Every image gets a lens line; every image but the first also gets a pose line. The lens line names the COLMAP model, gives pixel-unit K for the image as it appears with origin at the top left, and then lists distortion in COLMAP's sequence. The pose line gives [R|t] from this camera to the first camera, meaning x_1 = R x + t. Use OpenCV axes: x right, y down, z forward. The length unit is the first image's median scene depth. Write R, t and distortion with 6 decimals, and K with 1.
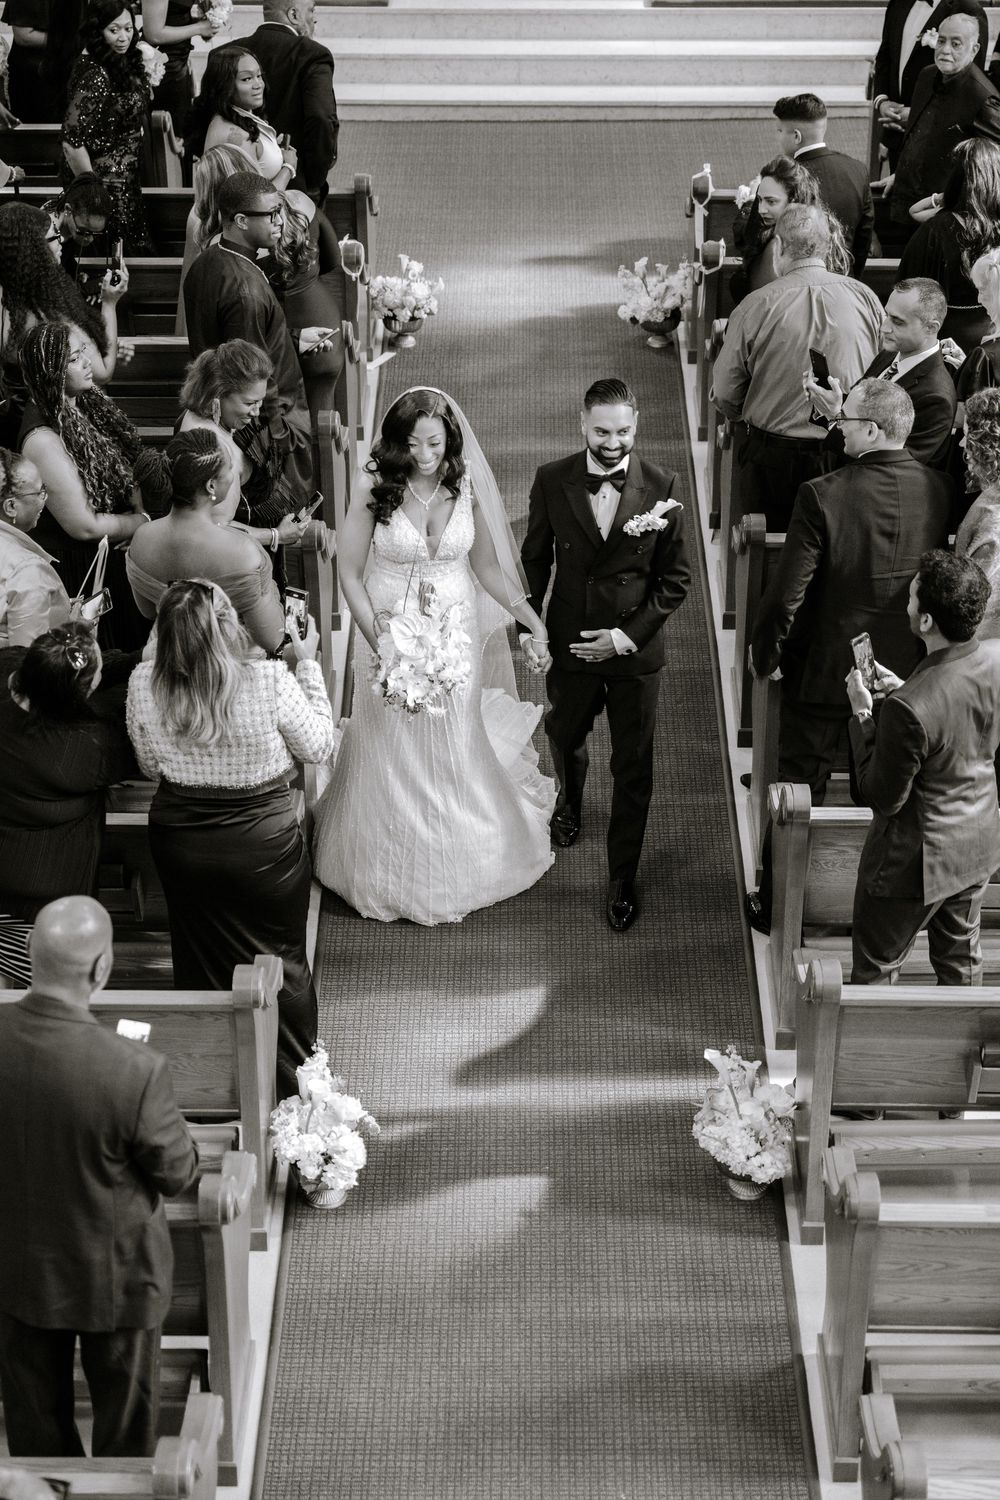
lens RADIAL K [[2992.3, 0, 491.7], [0, 2992.3, 752.0], [0, 0, 1]] dist [0.029202, 0.000000]
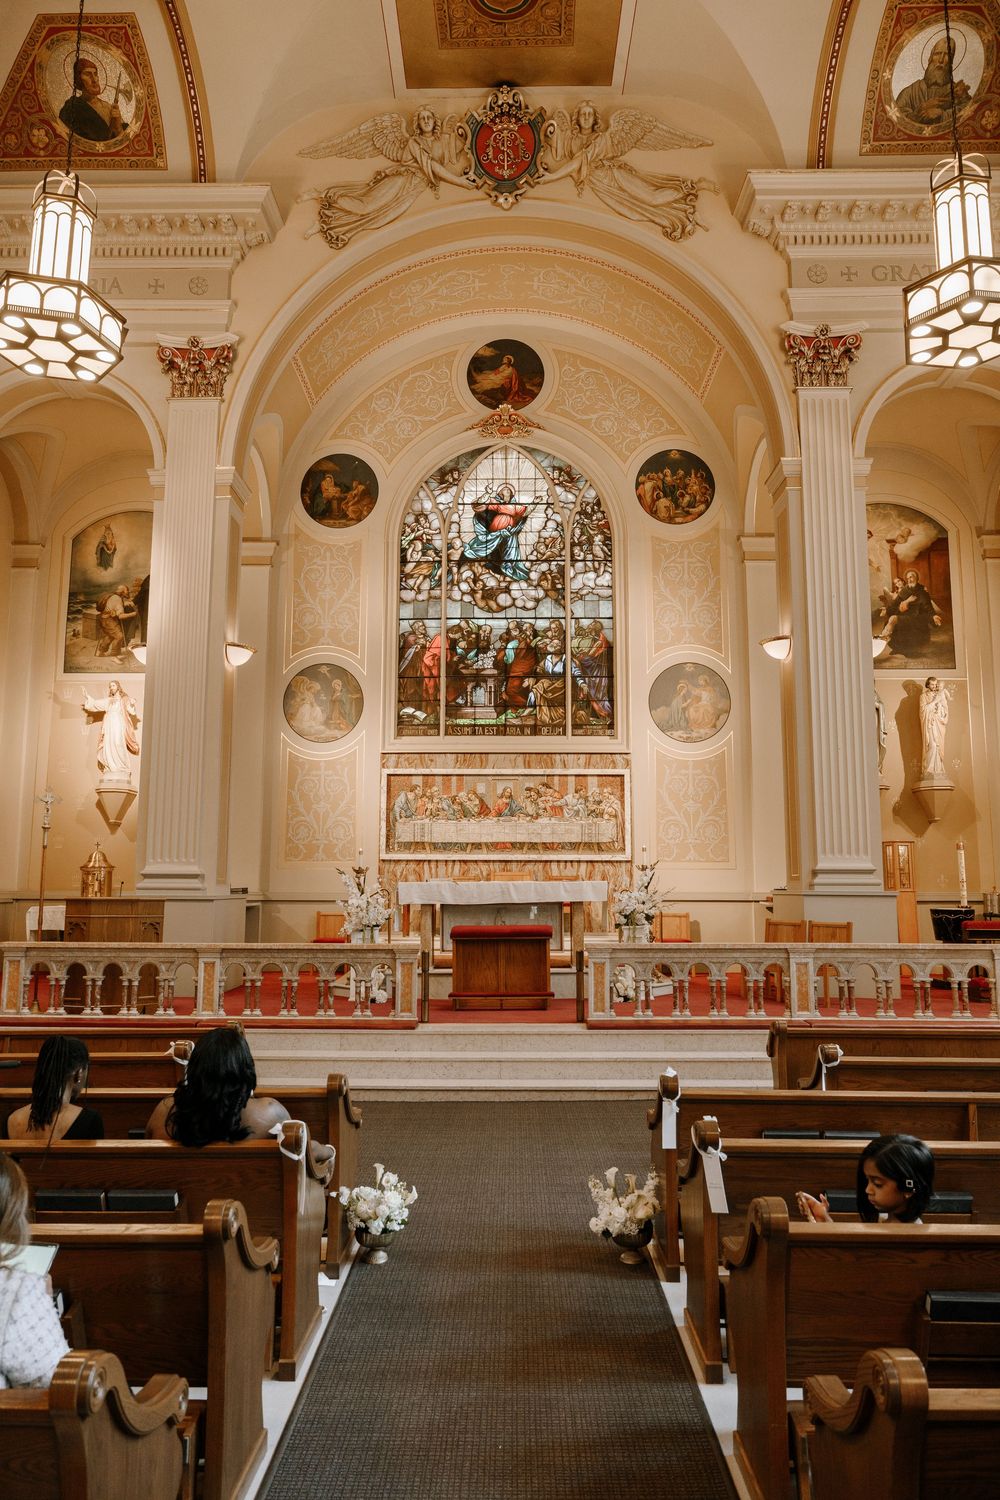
lens RADIAL K [[997.9, 0, 505.6], [0, 997.9, 756.2], [0, 0, 1]] dist [-0.004169, 0.007677]
pose [[0.999998, -0.001861, 0.000466, 0.013820], [0.001771, 0.802215, -0.597032, -0.073466], [0.000738, 0.597032, 0.802217, 0.640197]]
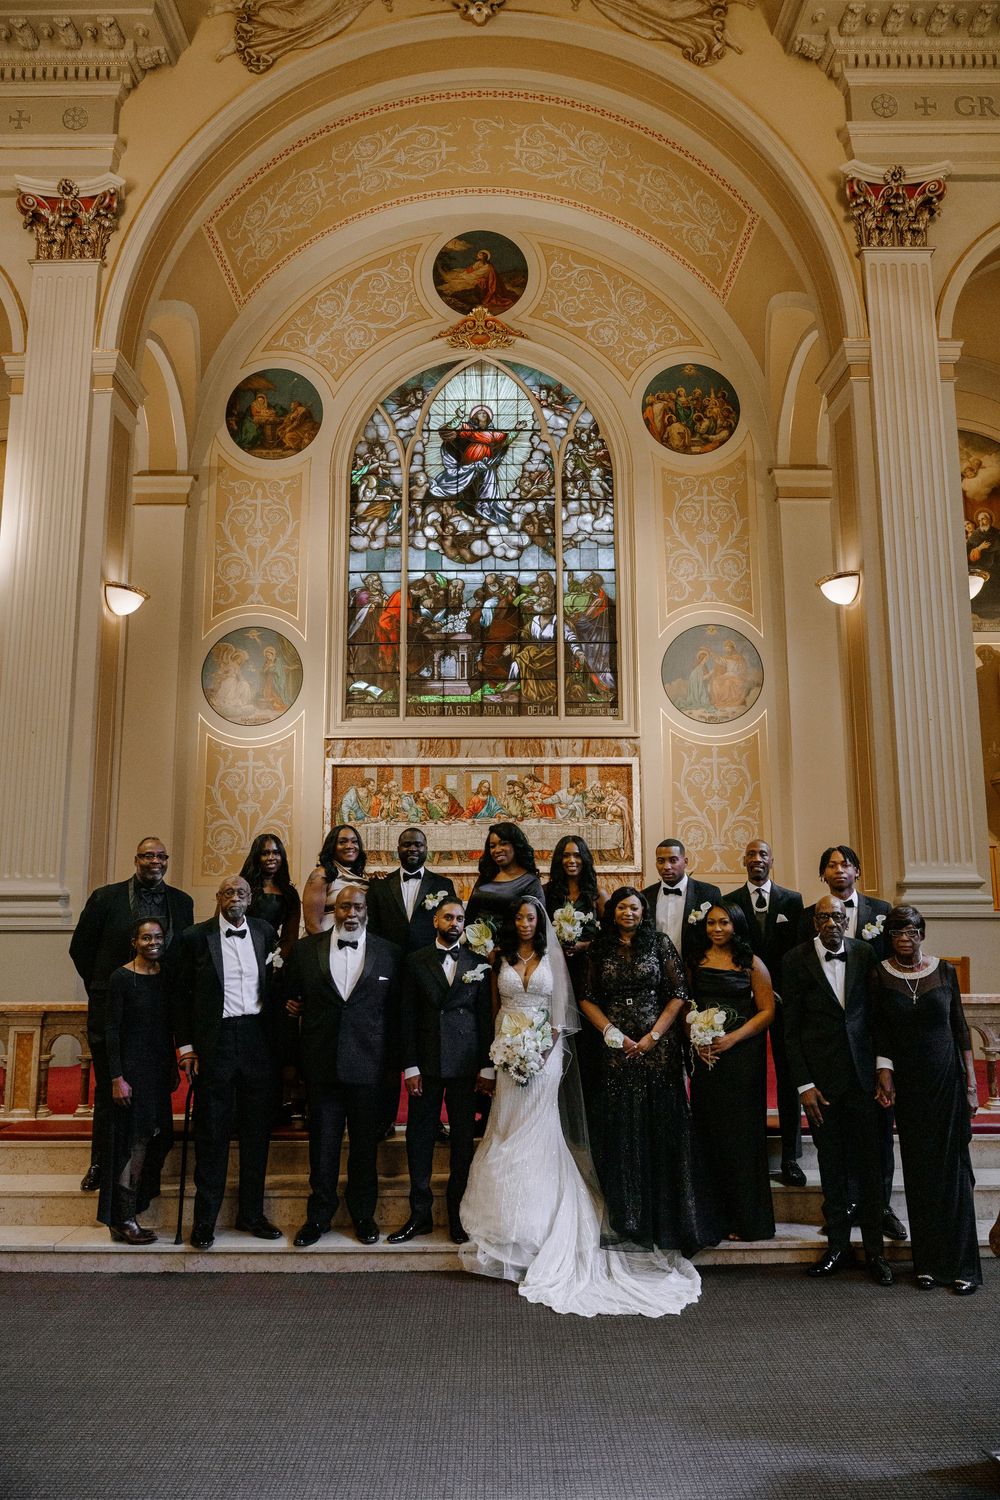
lens RADIAL K [[997.9, 0, 500.9], [0, 997.9, 751.3], [0, 0, 1]] dist [-0.004169, 0.007677]
pose [[0.999838, -0.006276, 0.016871, 0.015817], [0.015289, 0.790730, -0.611974, -0.187400], [-0.009500, 0.612133, 0.790698, 0.834136]]
